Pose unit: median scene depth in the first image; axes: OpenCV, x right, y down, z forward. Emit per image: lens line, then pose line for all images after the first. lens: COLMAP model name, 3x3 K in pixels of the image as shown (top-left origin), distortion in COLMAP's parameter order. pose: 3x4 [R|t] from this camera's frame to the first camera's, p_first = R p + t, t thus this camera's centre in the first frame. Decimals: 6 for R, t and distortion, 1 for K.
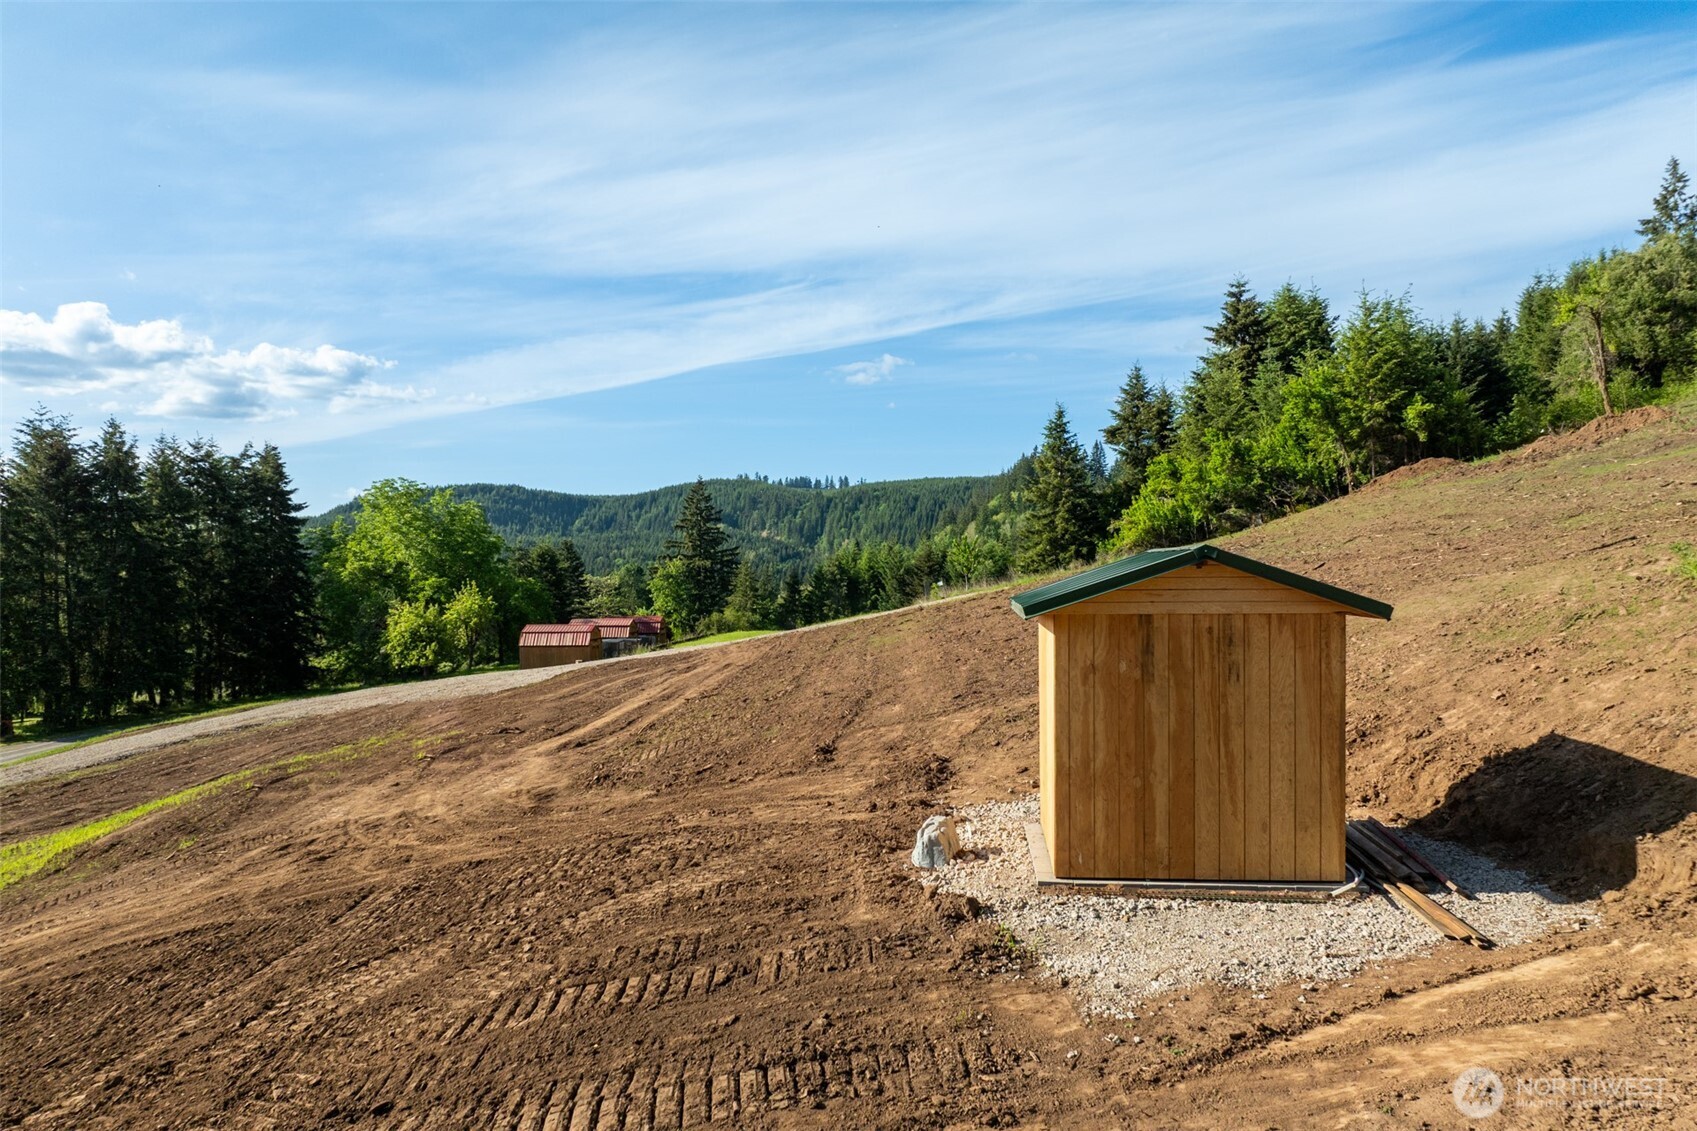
lens RADIAL K [[1203.3, 0, 841.1], [0, 1203.3, 568.4], [0, 0, 1]] dist [-0.036583, 0.004865]
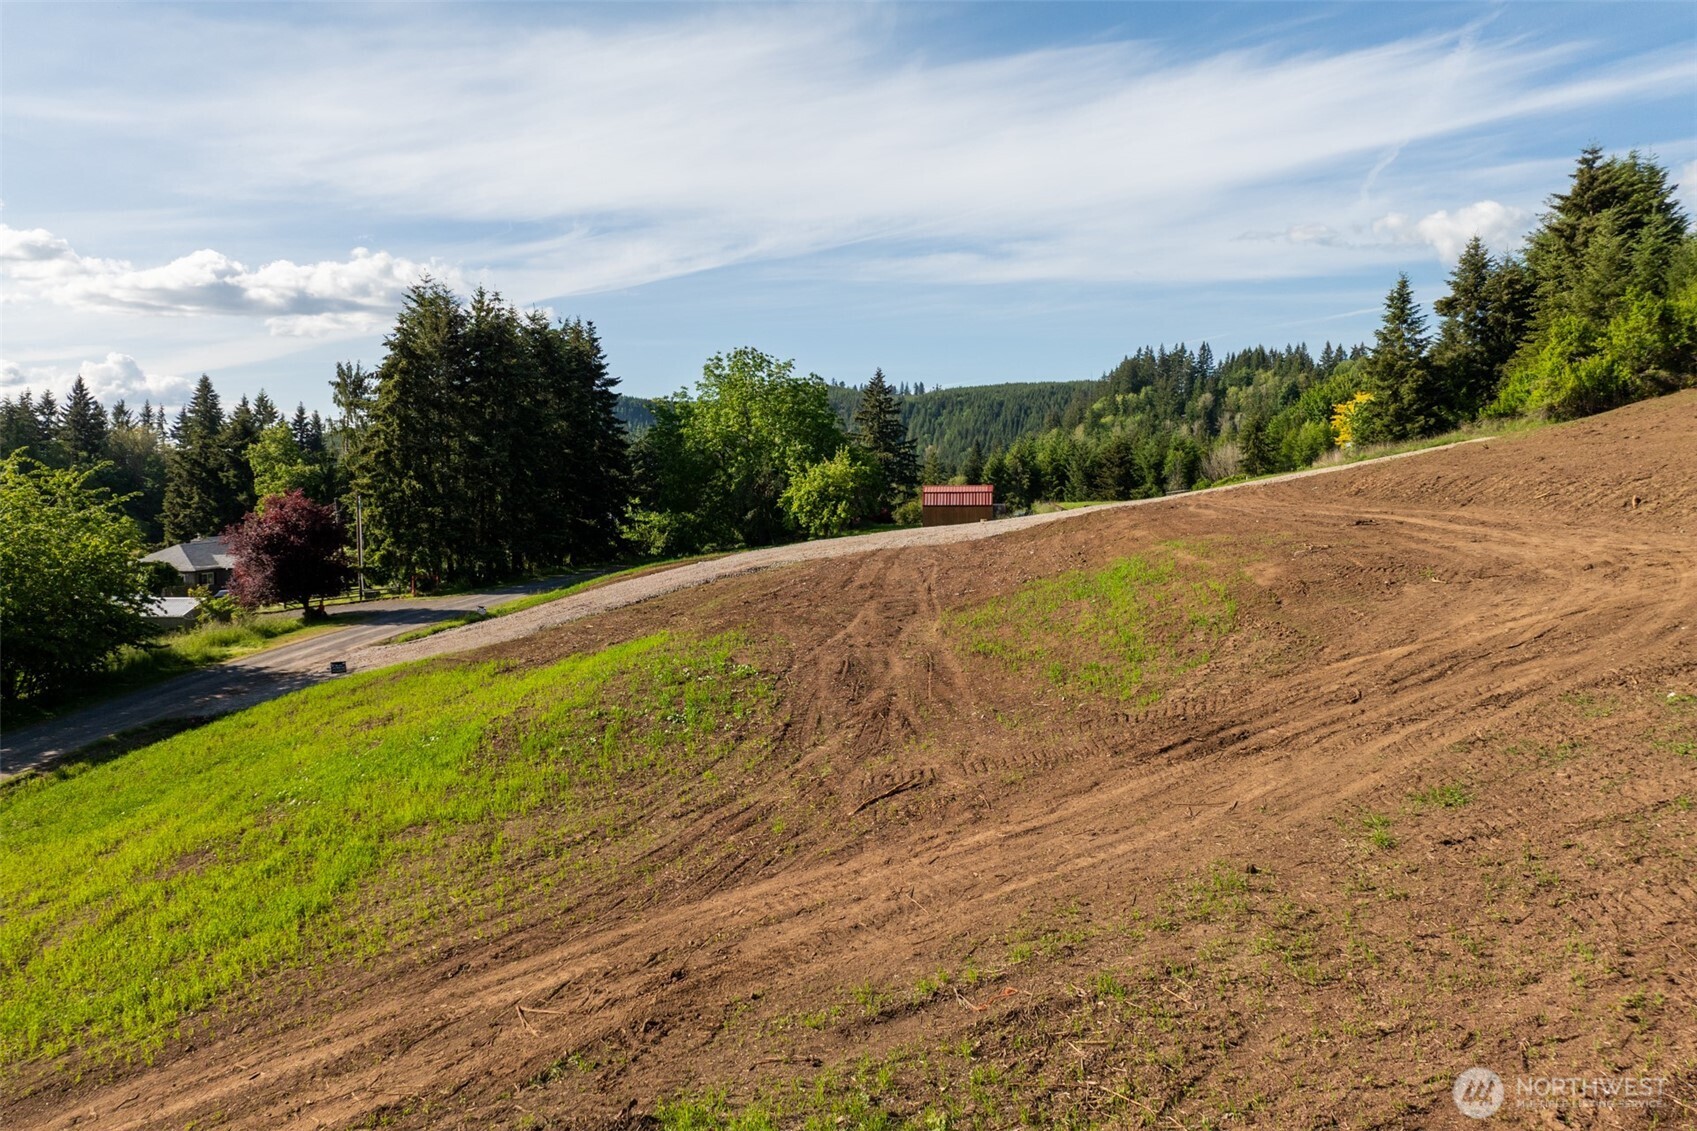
lens RADIAL K [[1203.3, 0, 841.1], [0, 1203.3, 568.4], [0, 0, 1]] dist [-0.036583, 0.004865]
pose [[0.998647, 0.006968, -0.051527, -0.132445], [-0.003051, 0.997125, 0.075715, 0.018890], [0.051906, -0.075455, 0.995797, -0.013238]]
